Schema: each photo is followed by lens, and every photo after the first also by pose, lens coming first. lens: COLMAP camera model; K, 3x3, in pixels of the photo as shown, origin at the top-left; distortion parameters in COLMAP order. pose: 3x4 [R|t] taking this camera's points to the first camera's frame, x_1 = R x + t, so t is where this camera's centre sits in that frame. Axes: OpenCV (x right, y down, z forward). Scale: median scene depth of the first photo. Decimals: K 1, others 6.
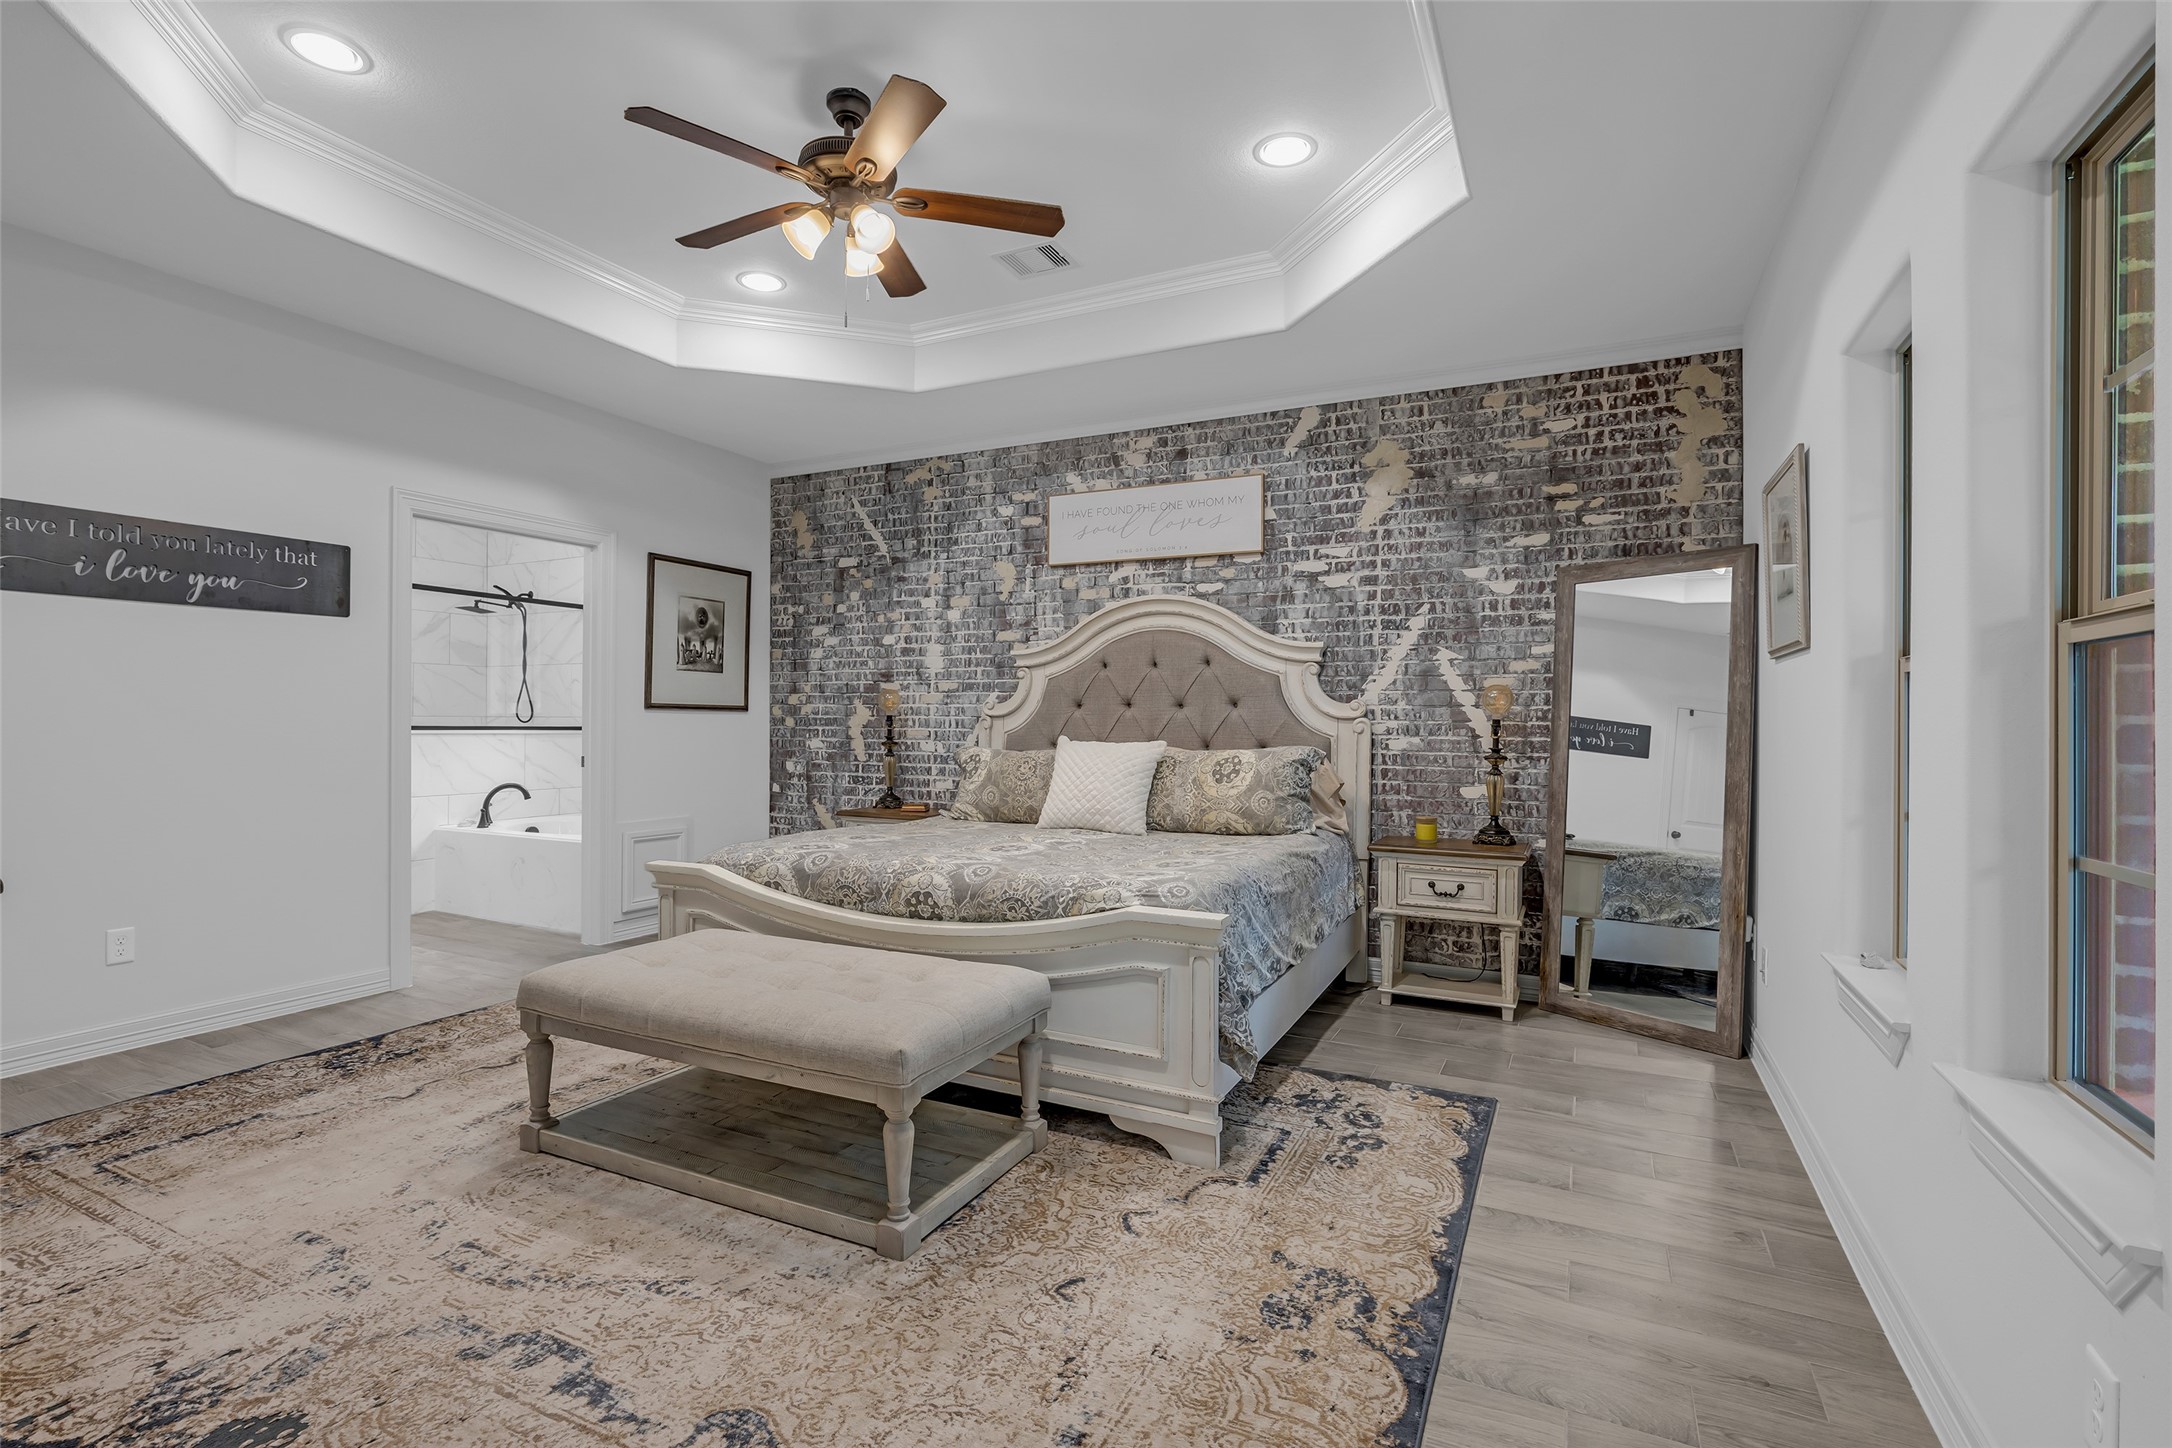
lens RADIAL K [[990.5, 0, 1058.1], [0, 990.5, 714.7], [0, 0, 1]] dist [-0.017739, 0.001264]
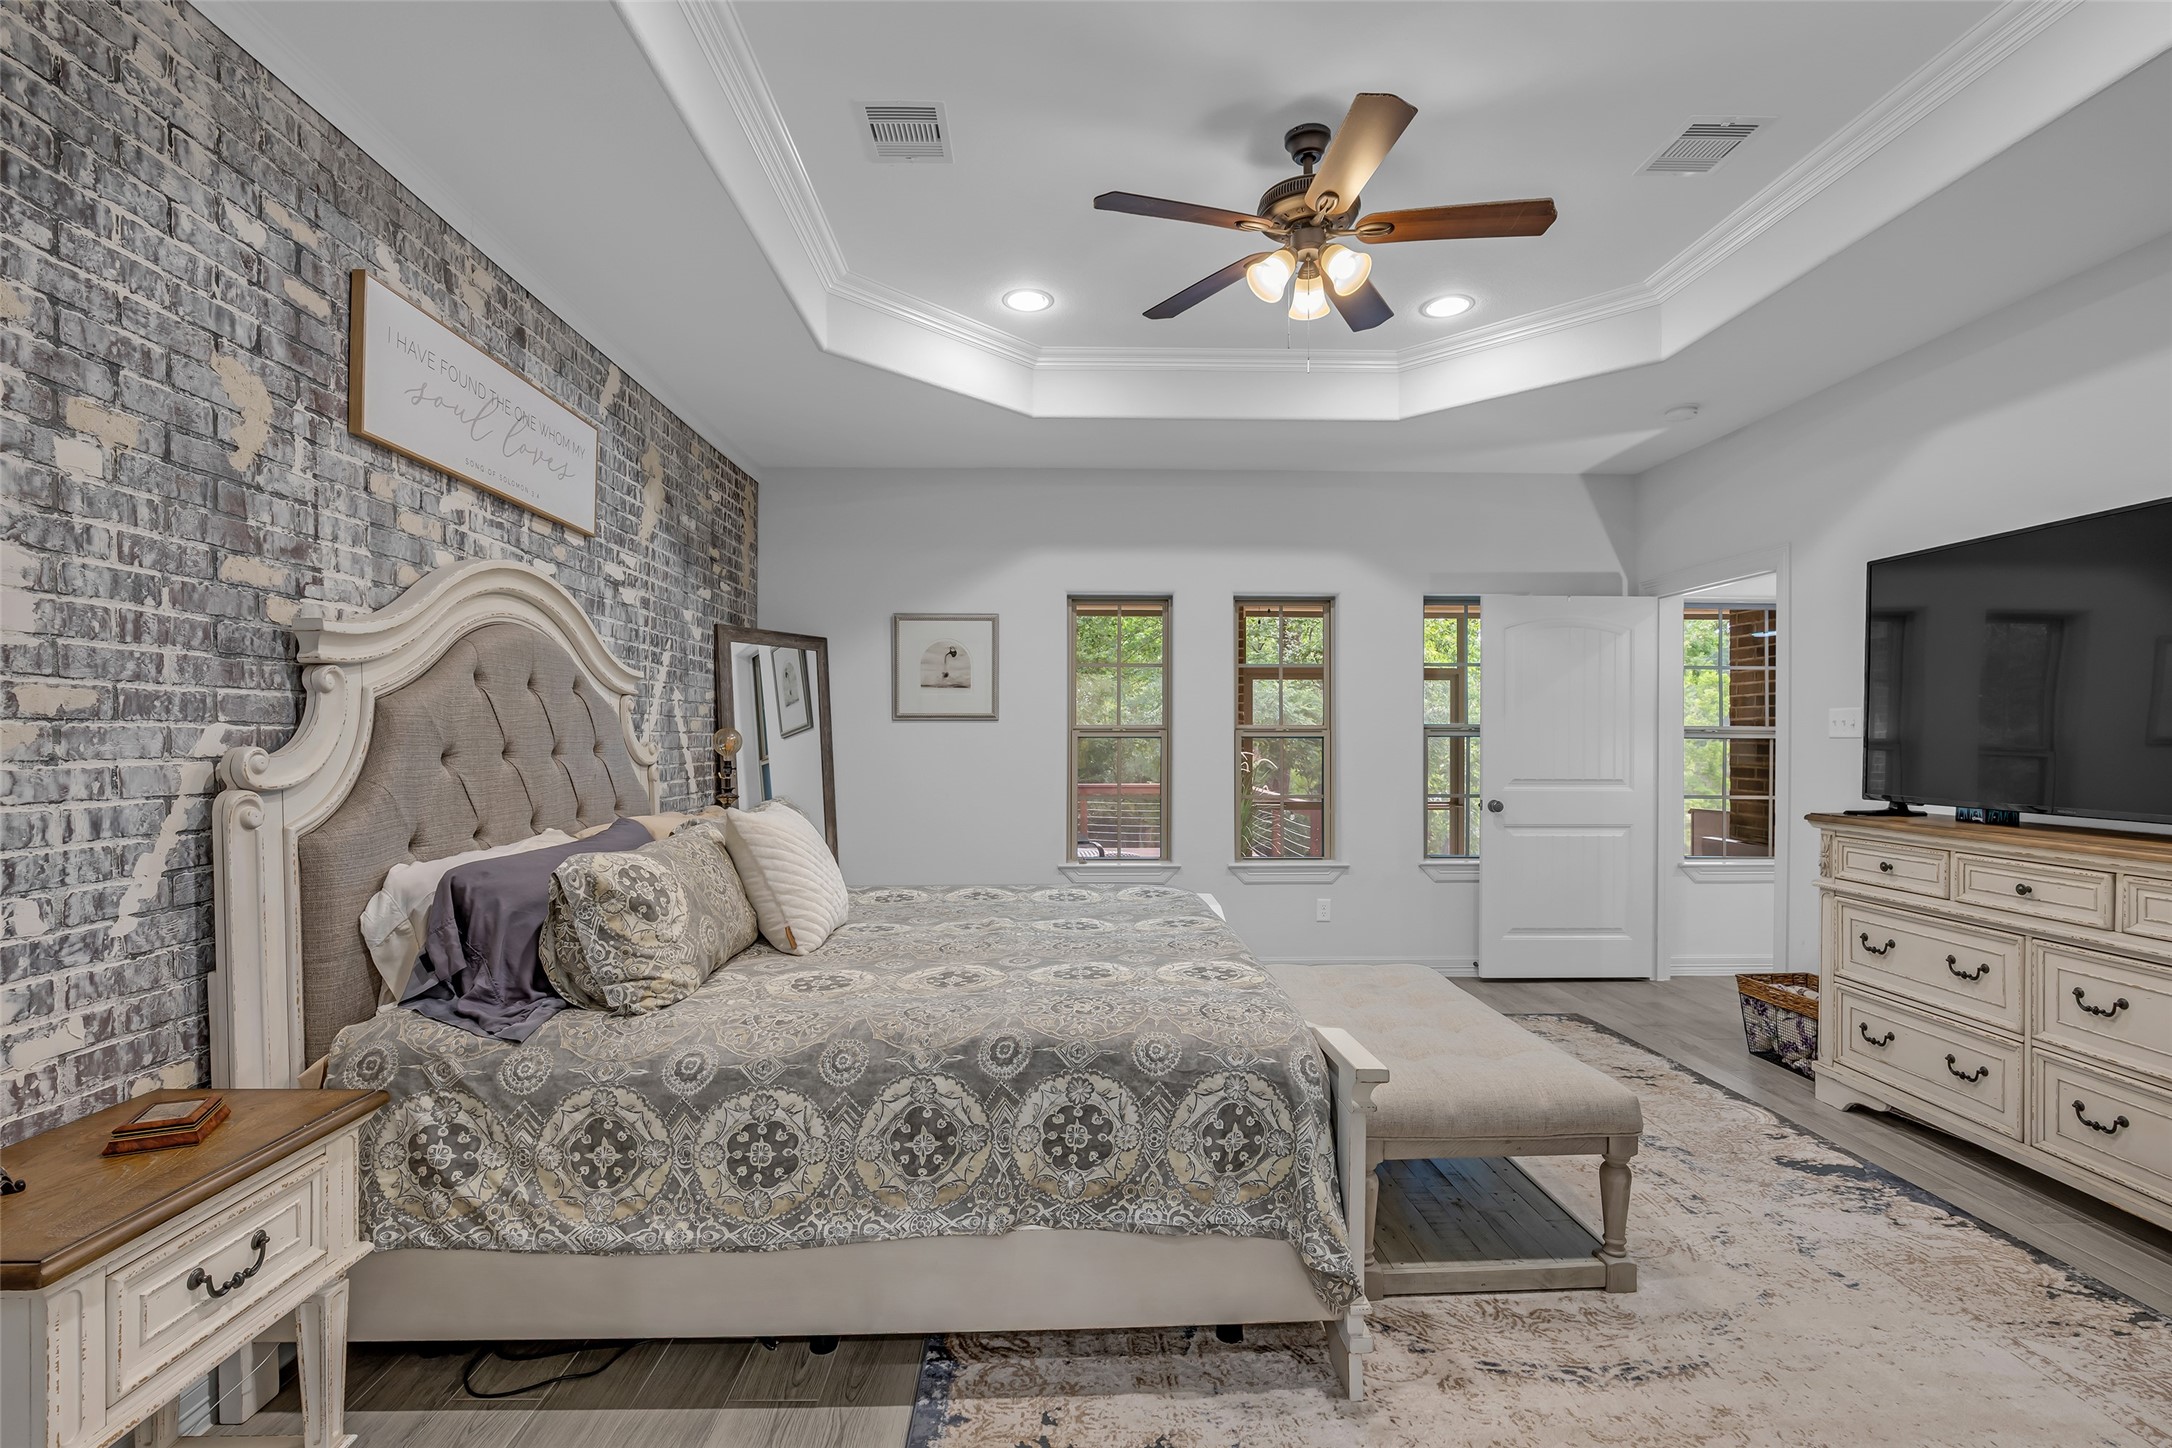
lens RADIAL K [[990.5, 0, 1093.6], [0, 990.5, 732.9], [0, 0, 1]] dist [-0.017739, 0.001264]
pose [[-0.490433, -0.004959, 0.871465, -0.526526], [-0.010004, 0.999950, 0.000060, -0.022827], [-0.871422, -0.008689, -0.490458, 0.912812]]
